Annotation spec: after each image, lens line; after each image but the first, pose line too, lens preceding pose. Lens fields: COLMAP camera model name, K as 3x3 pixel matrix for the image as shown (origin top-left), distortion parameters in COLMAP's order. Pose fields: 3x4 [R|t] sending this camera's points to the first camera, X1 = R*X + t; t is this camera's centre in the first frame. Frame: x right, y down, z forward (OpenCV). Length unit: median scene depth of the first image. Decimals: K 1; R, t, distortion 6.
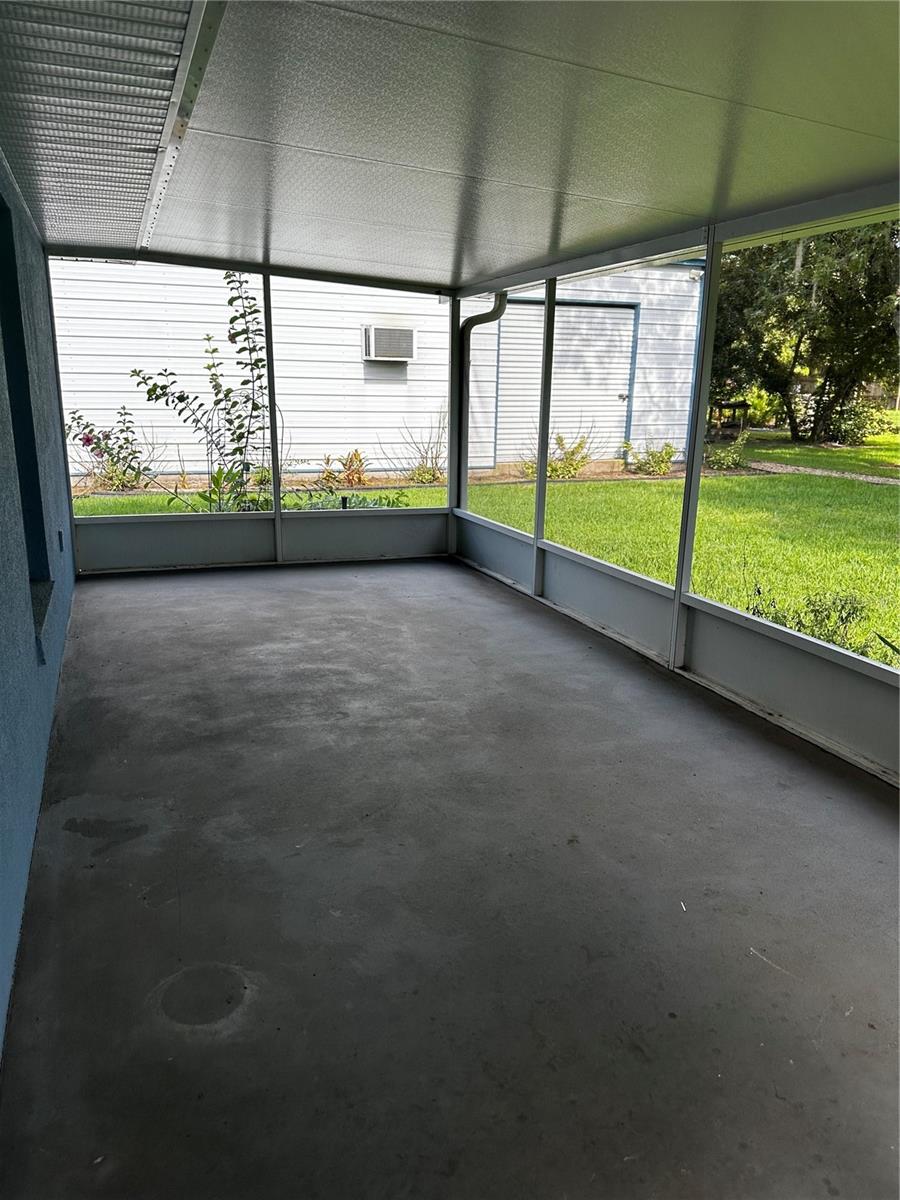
lens RADIAL K [[842.4, 0, 452.1], [0, 842.4, 599.7], [0, 0, 1]] dist [0.065622, -0.025155]
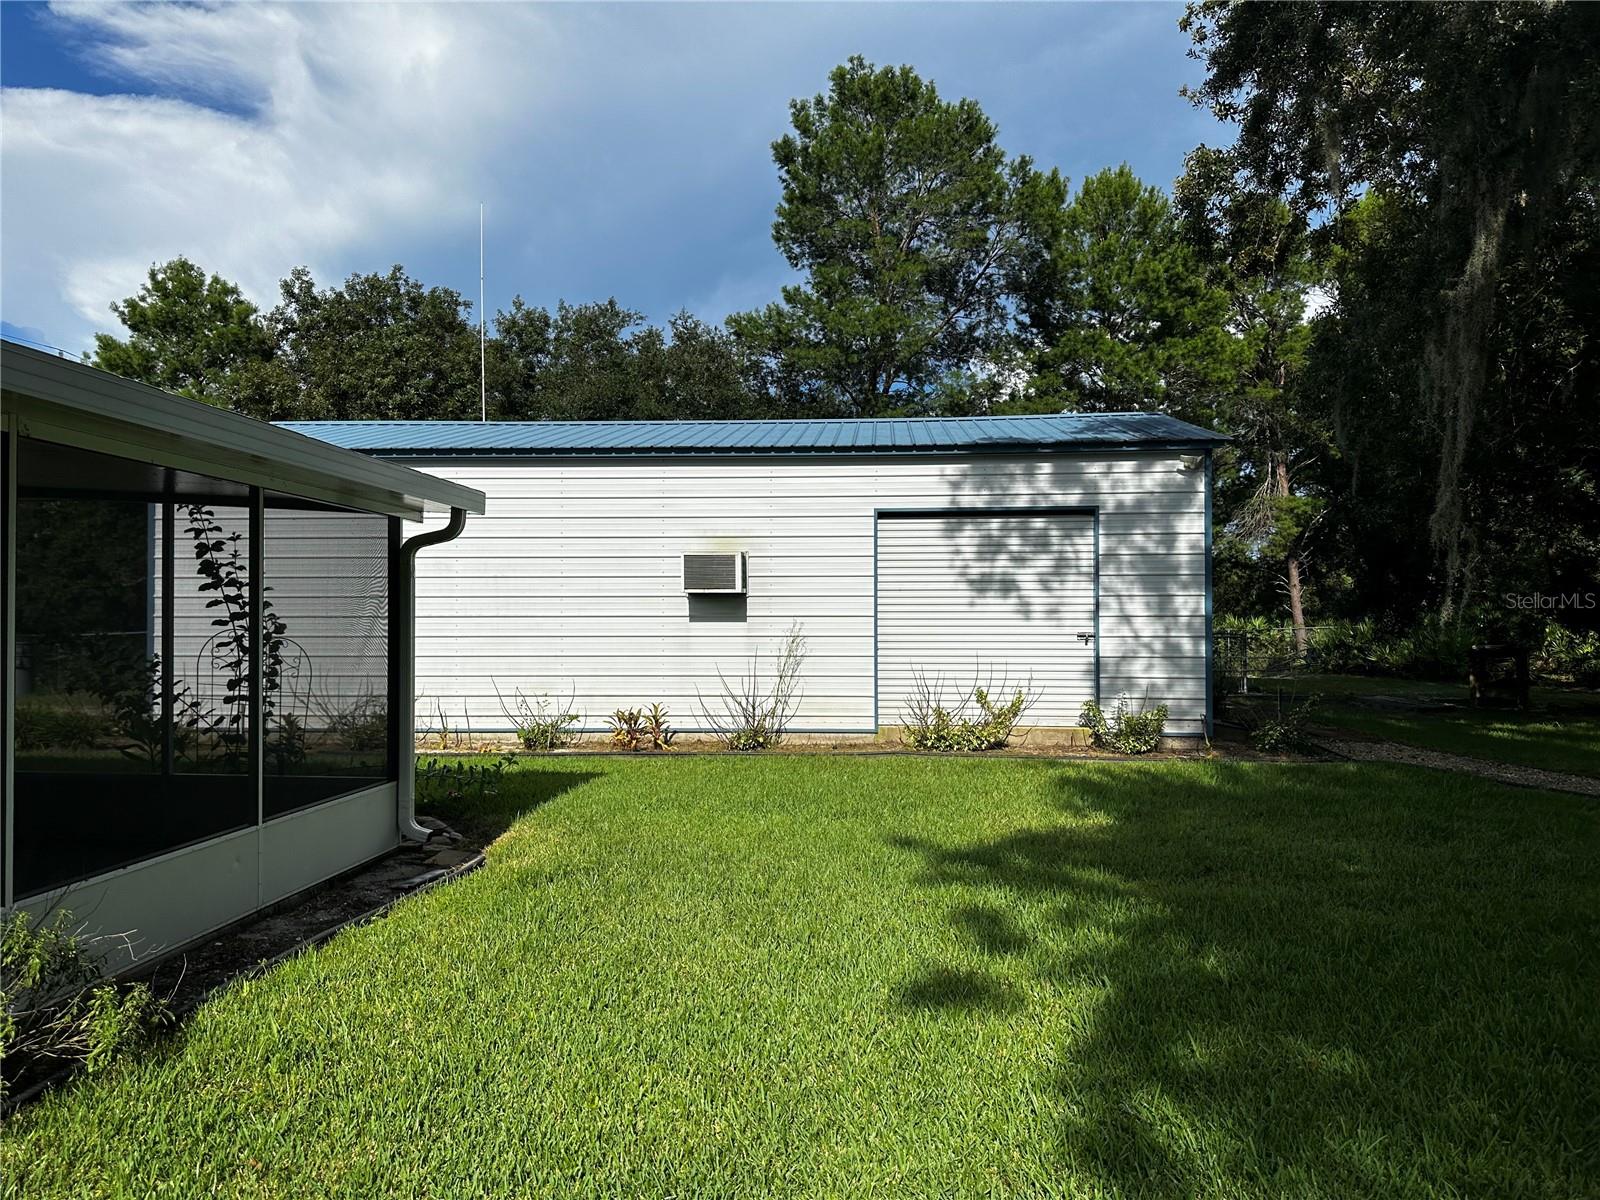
lens RADIAL K [[1123.2, 0, 802.1], [0, 1123.2, 612.1], [0, 0, 1]] dist [0.065622, -0.025155]
pose [[0.907325, -0.017003, -0.420087, 0.384154], [-0.092302, 0.966749, -0.238489, -0.021665], [0.410173, 0.255162, 0.875586, 0.111575]]
